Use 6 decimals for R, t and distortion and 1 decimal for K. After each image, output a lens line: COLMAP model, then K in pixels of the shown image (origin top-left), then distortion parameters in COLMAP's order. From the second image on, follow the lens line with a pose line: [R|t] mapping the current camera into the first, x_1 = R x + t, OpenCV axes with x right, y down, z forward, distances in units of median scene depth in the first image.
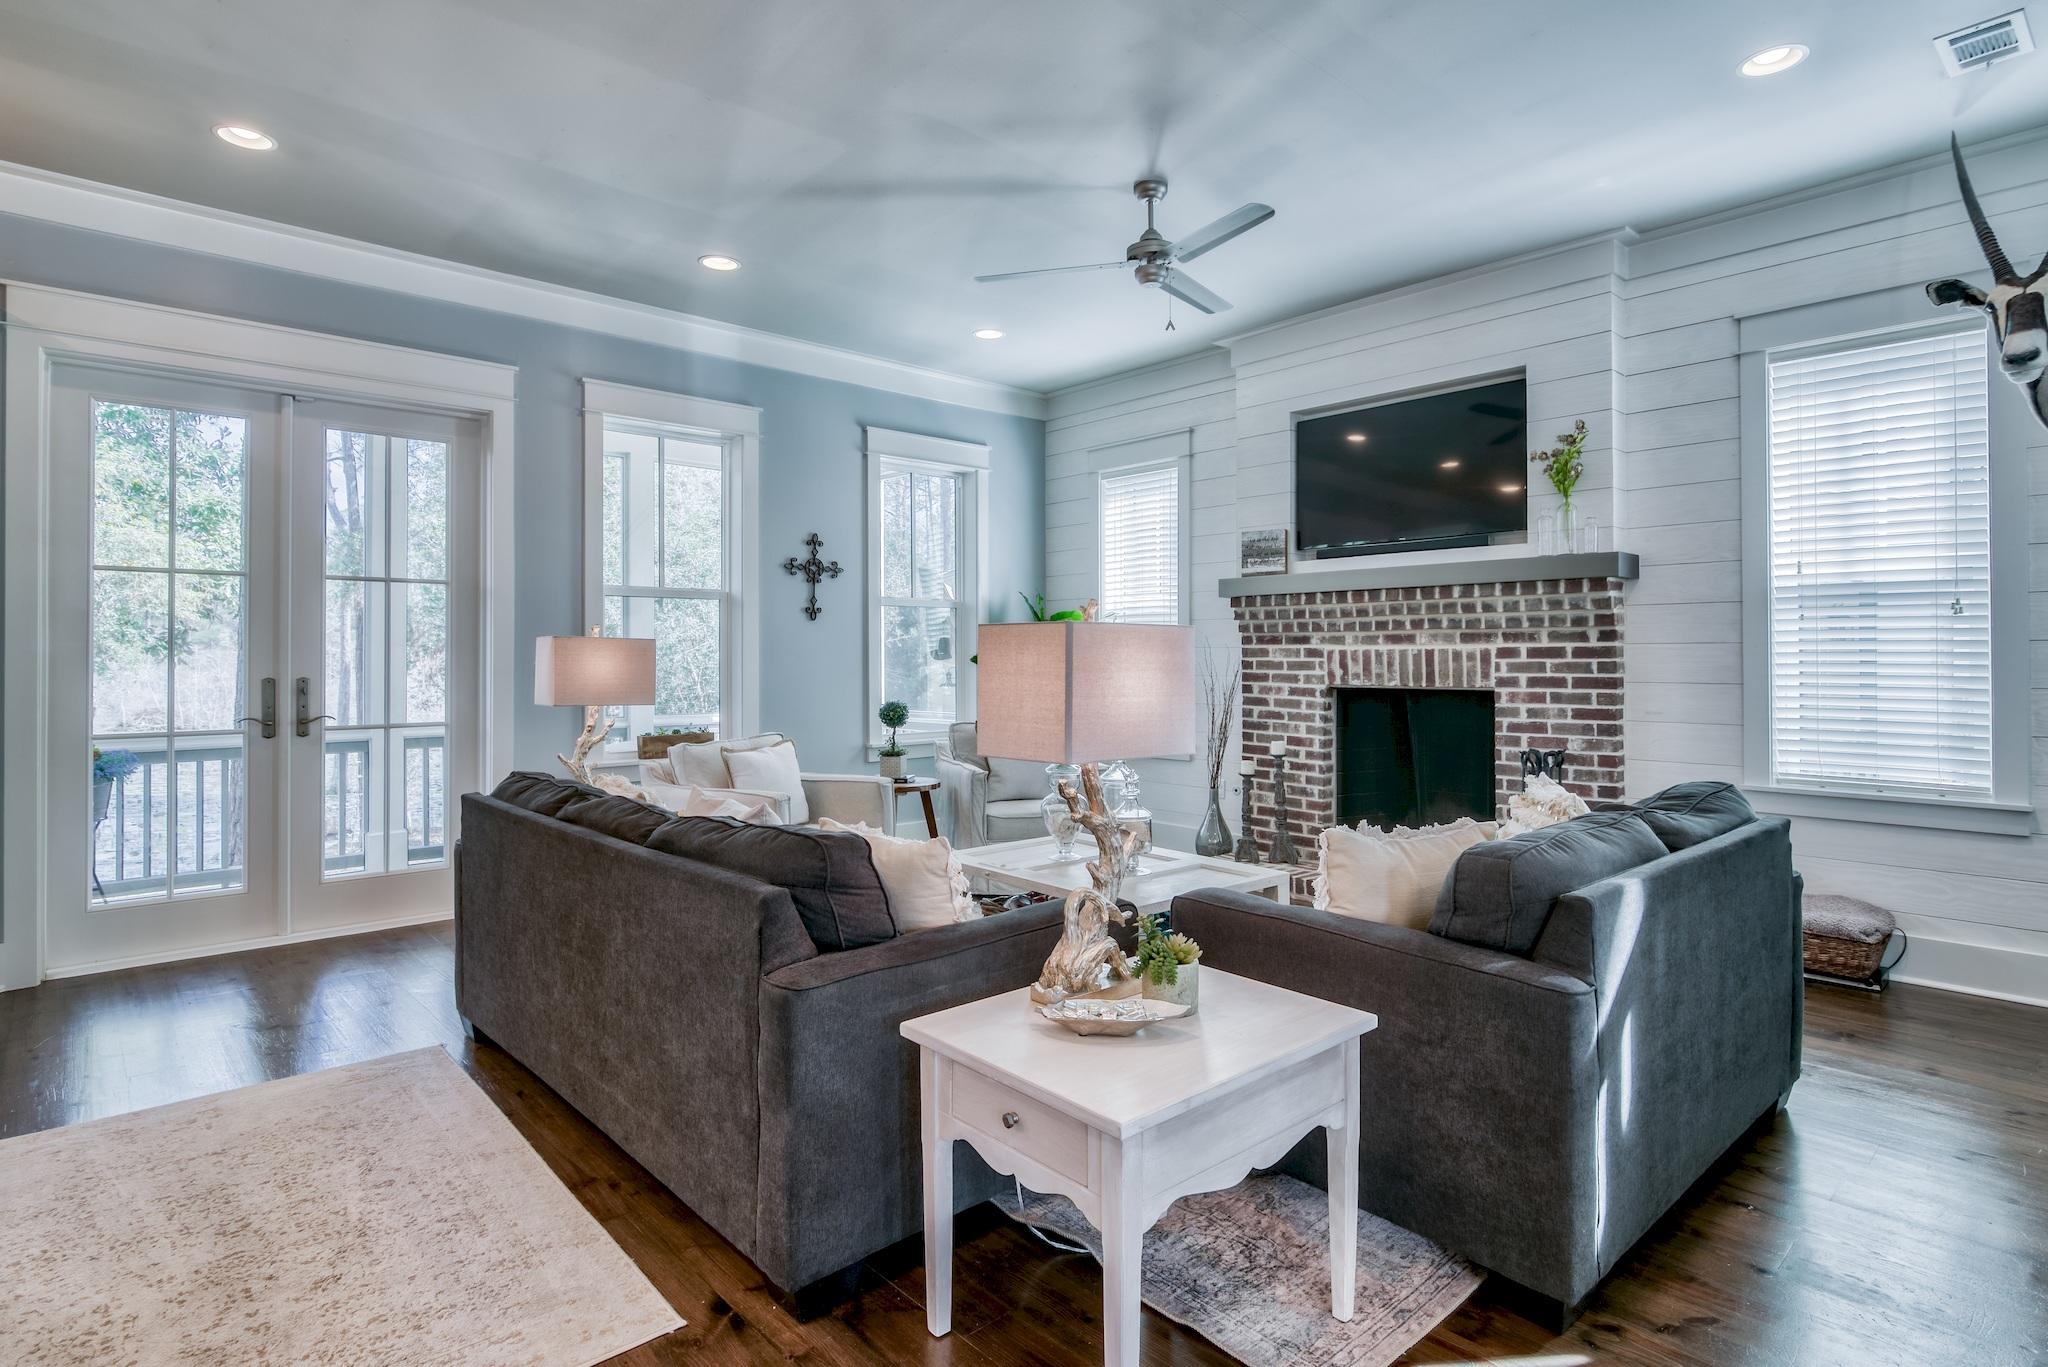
lens RADIAL K [[1048.1, 0, 1021.6], [0, 1048.1, 649.9], [0, 0, 1]] dist [-0.006008, -0.001066]
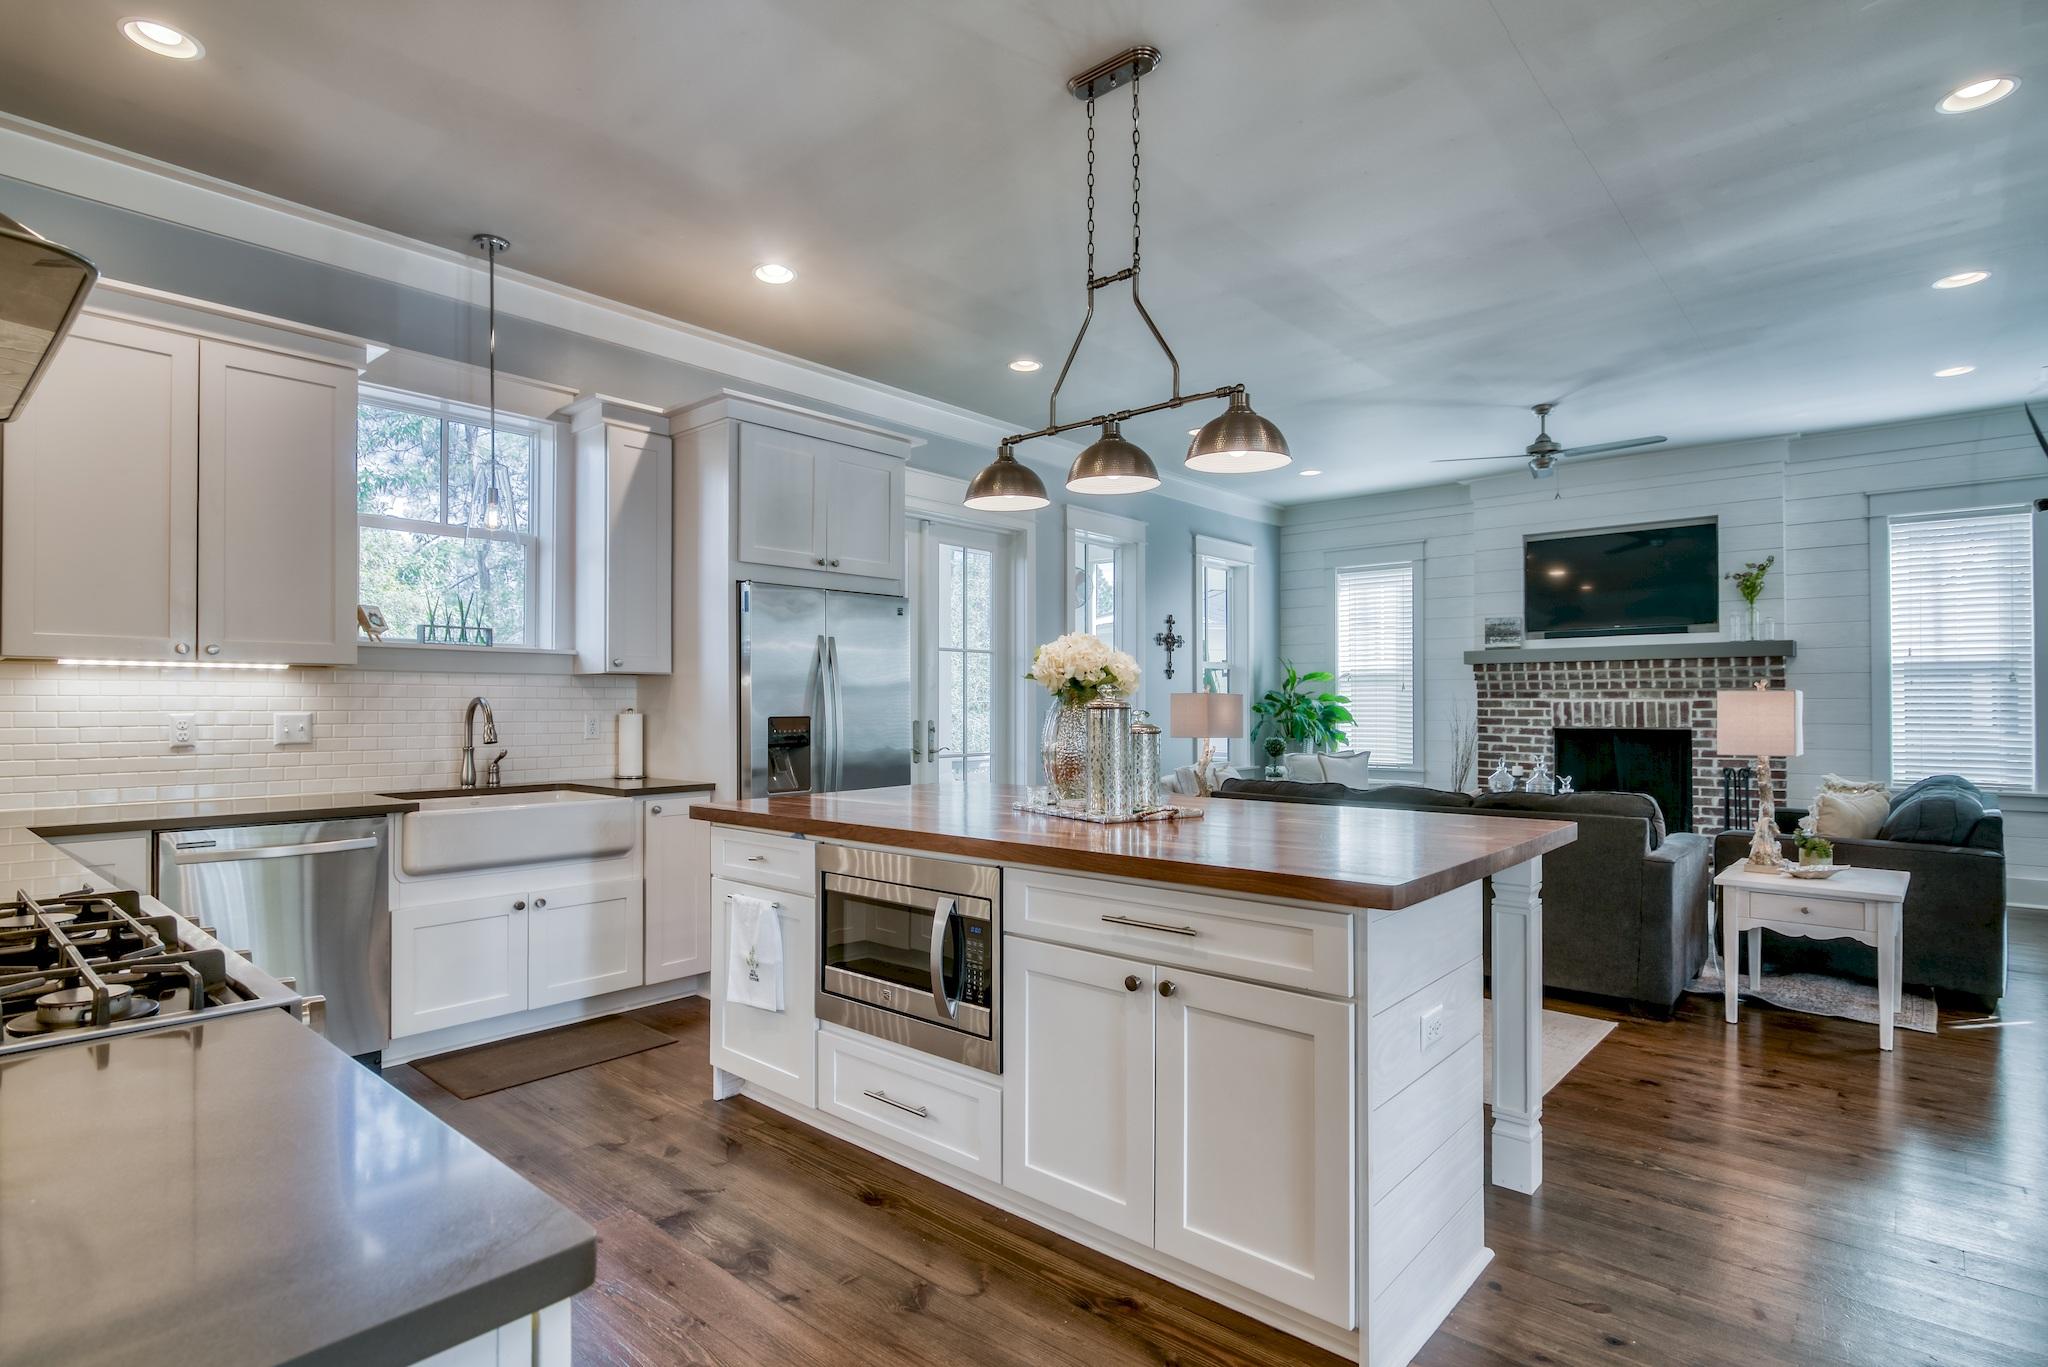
lens RADIAL K [[1036.0, 0, 1004.9], [0, 1036.0, 694.6], [0, 0, 1]] dist [0.002438, 0.000030]
pose [[0.993870, 0.002727, 0.110523, -0.683138], [-0.002256, 0.999988, -0.004382, -0.002549], [-0.110534, 0.004106, 0.993864, -0.364936]]
